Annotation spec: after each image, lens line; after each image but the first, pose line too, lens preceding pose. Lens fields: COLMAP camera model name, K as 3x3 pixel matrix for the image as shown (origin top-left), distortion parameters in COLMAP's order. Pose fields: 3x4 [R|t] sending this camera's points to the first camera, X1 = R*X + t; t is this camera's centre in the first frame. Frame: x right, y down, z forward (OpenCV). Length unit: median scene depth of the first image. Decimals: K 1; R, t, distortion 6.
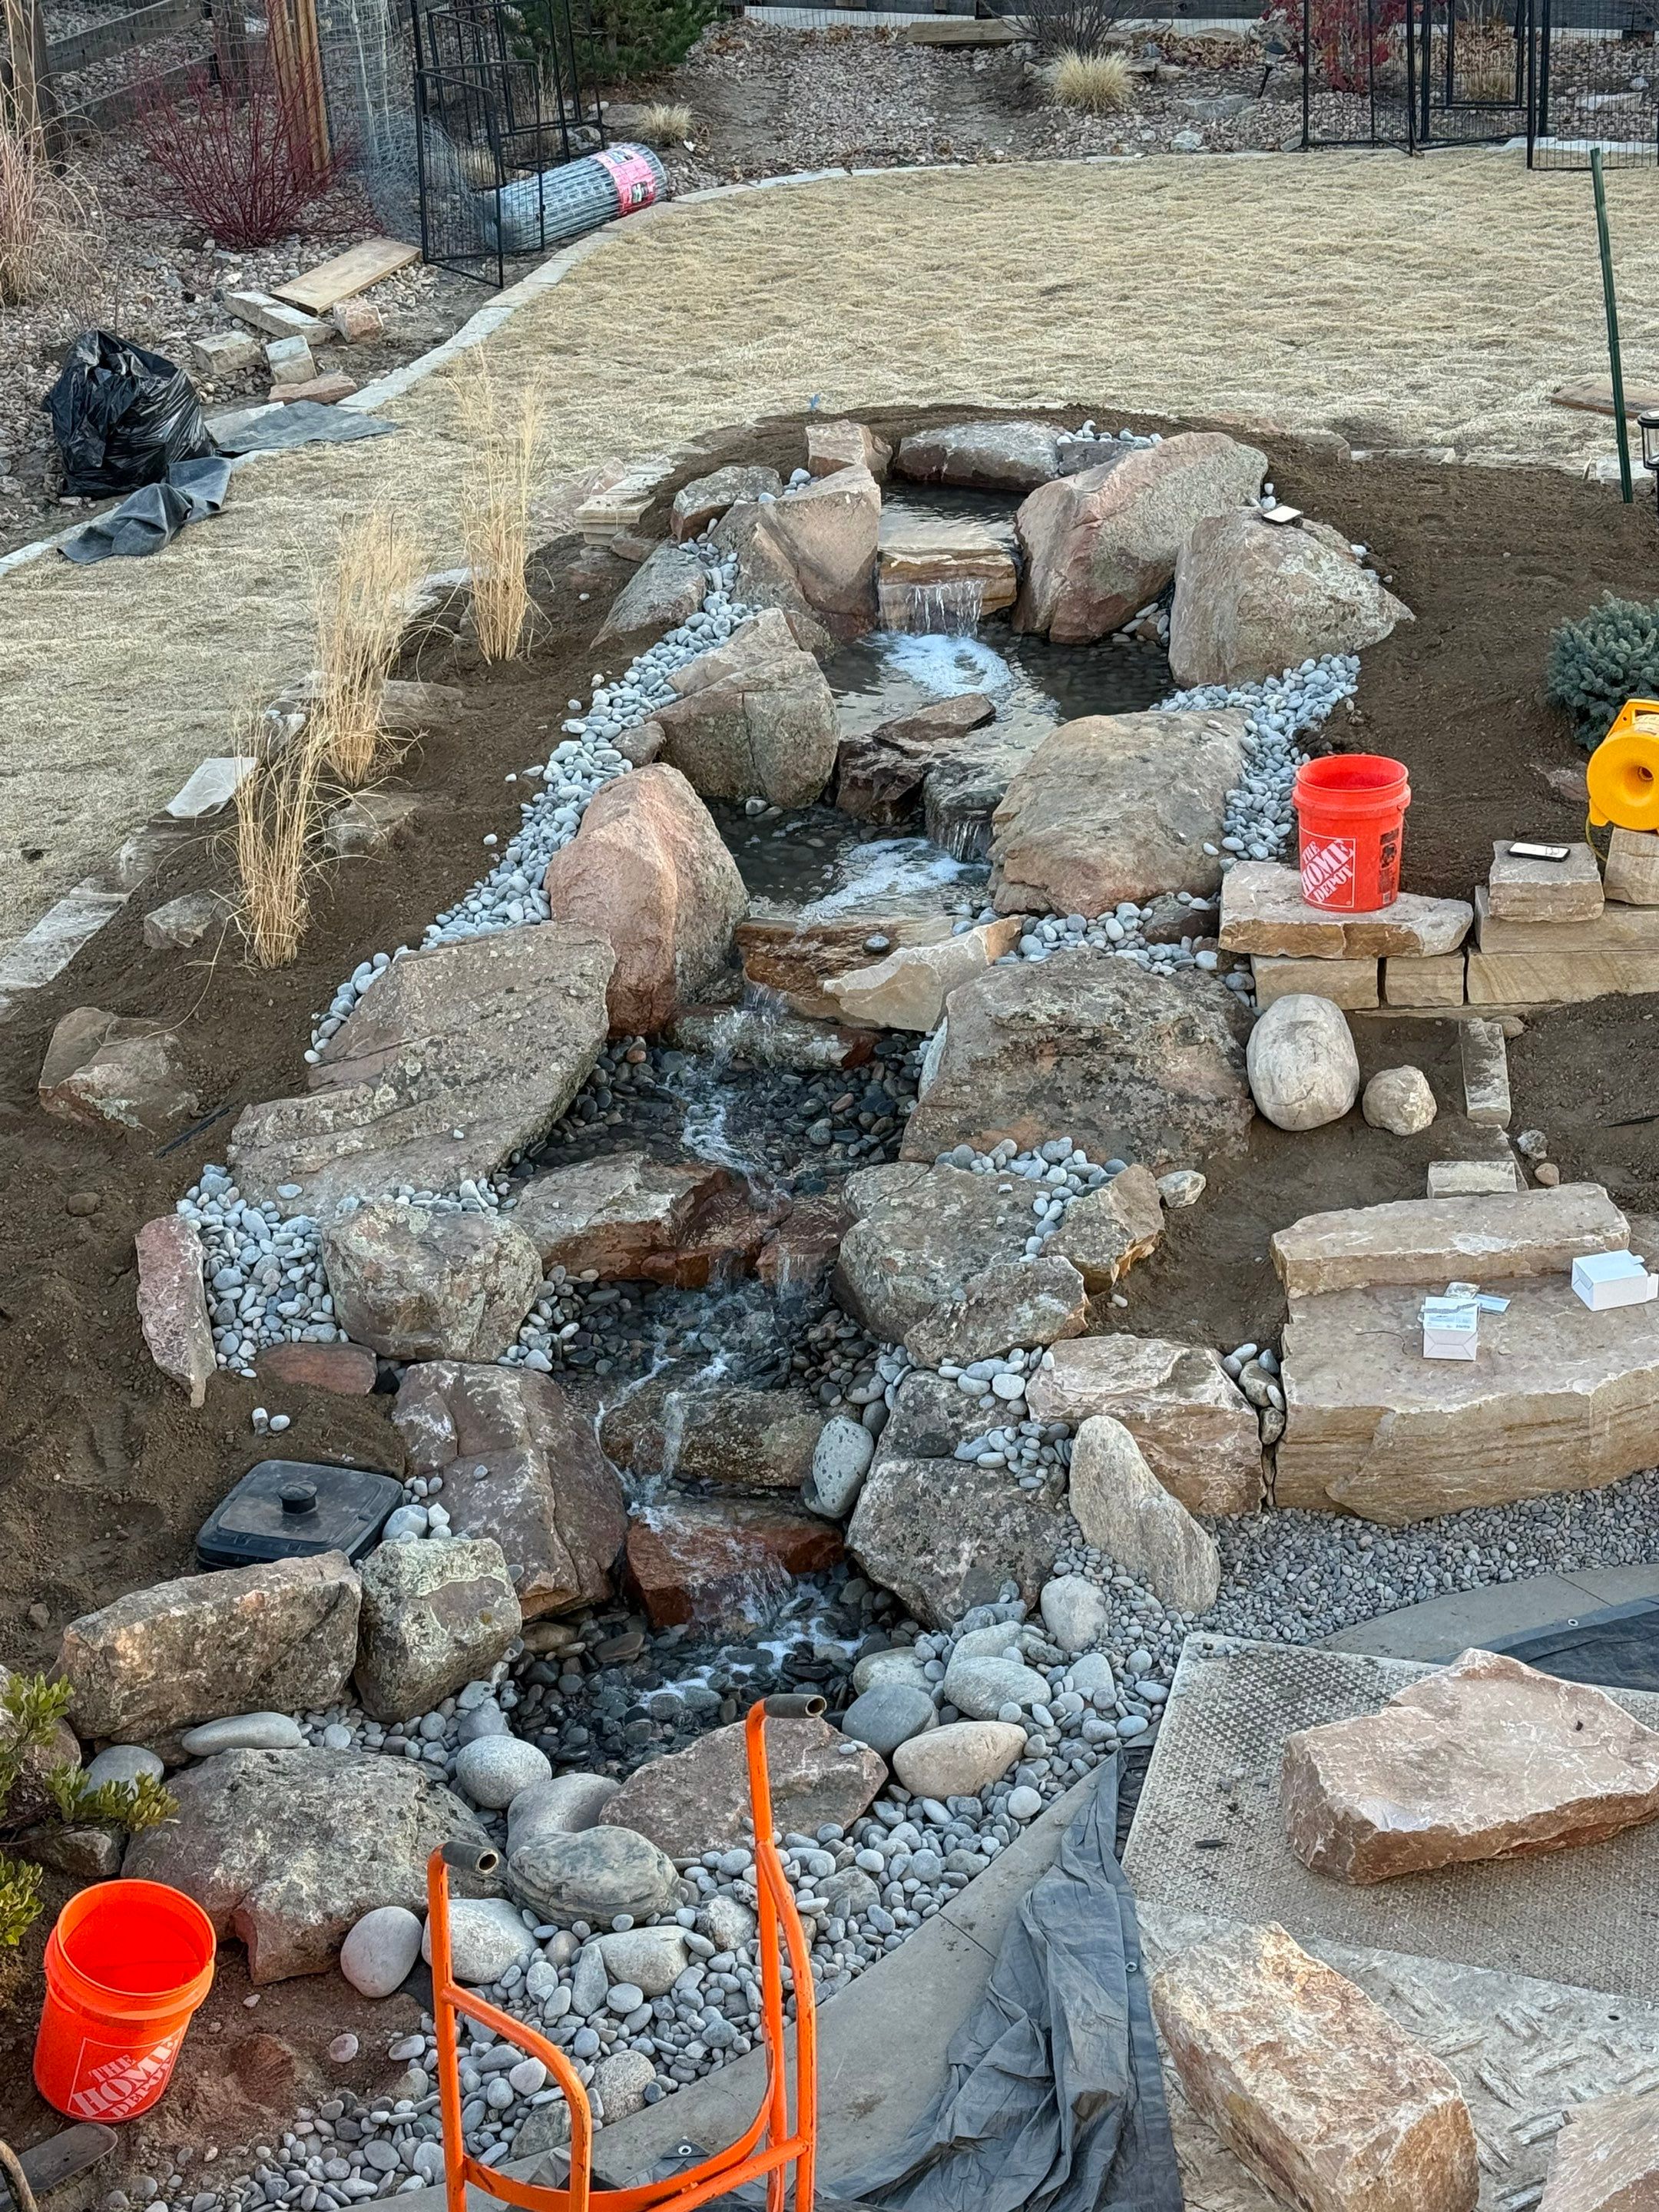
lens RADIAL K [[3479.8, 0, 829.5], [0, 3479.8, 1106.0], [0, 0, 1]] dist [0.141295, -0.003126]
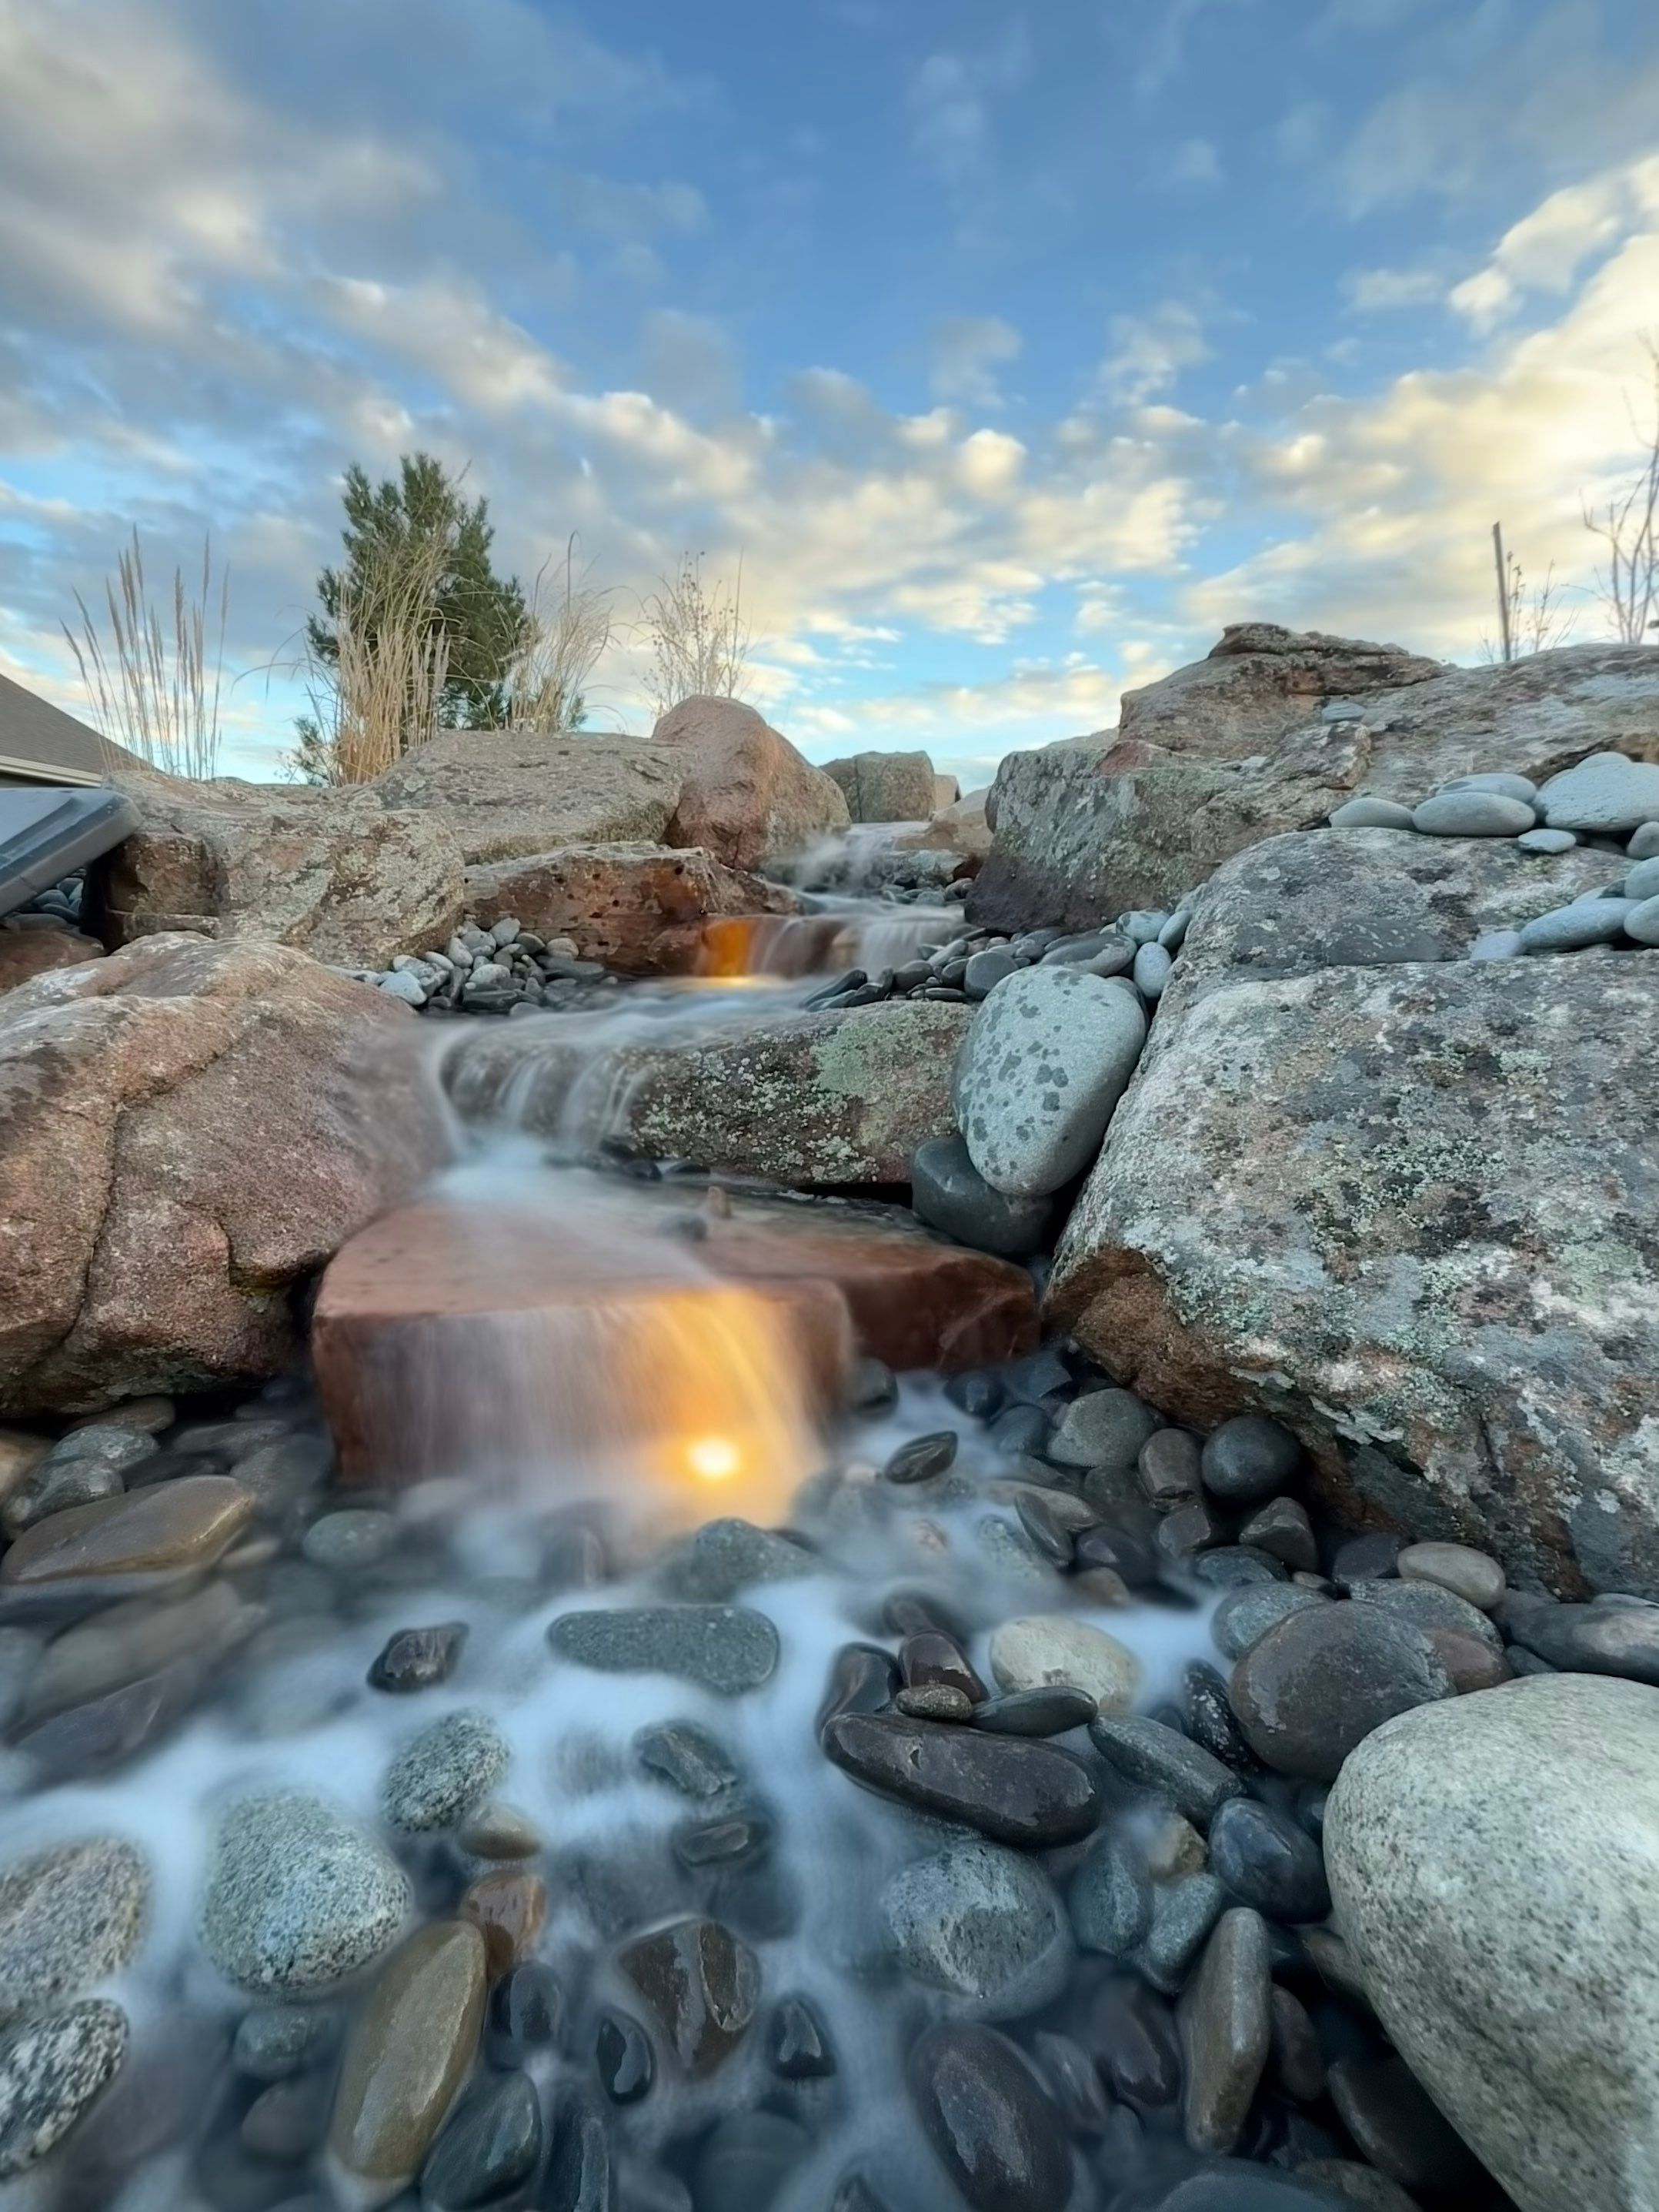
lens RADIAL K [[1039.4, 0, 790.2], [0, 1039.4, 1158.6], [0, 0, 1]] dist [-0.000692, 0.000396]
pose [[0.994350, 0.069337, -0.080374, -0.011914], [-0.089153, 0.956485, -0.277828, 0.137979], [0.057613, 0.283424, 0.957263, 0.876873]]
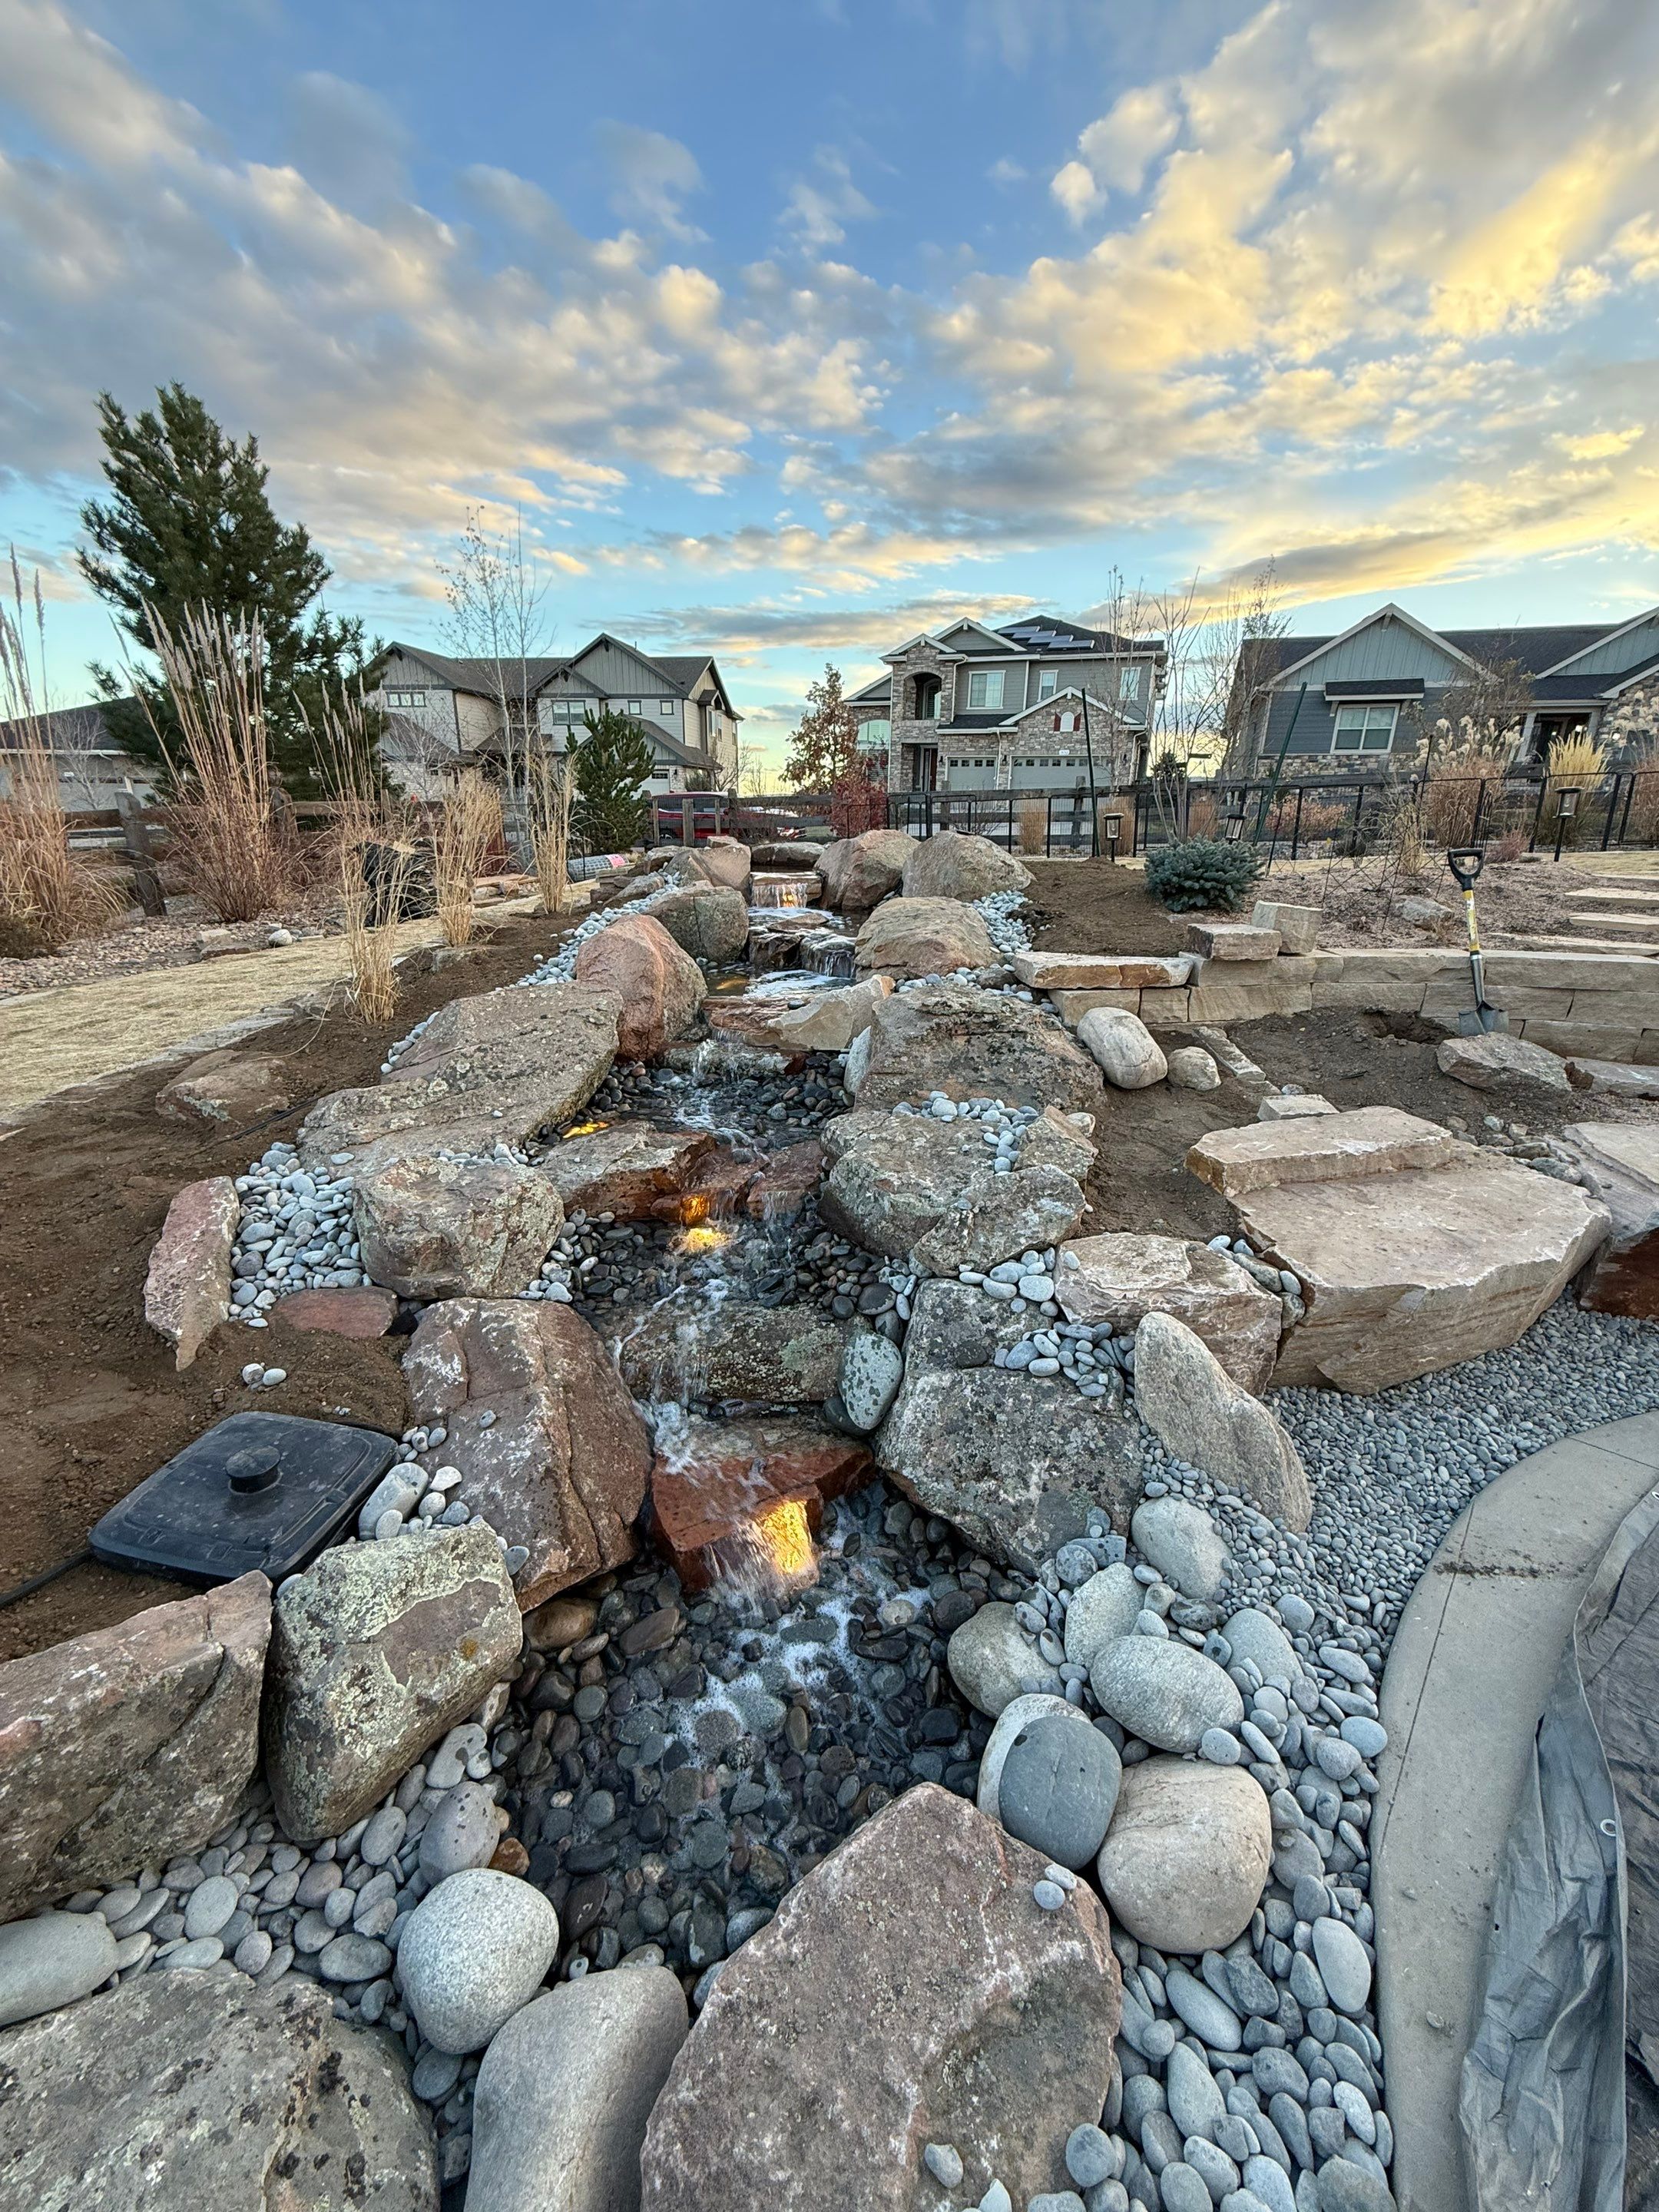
lens RADIAL K [[868.4, 0, 828.8], [0, 868.4, 1097.0], [0, 0, 1]] dist [0.000445, -0.000393]
pose [[0.982614, -0.020915, 0.184476, -0.050627], [0.047603, 0.988800, -0.141452, 0.056081], [-0.179451, 0.147775, 0.972605, 0.726765]]
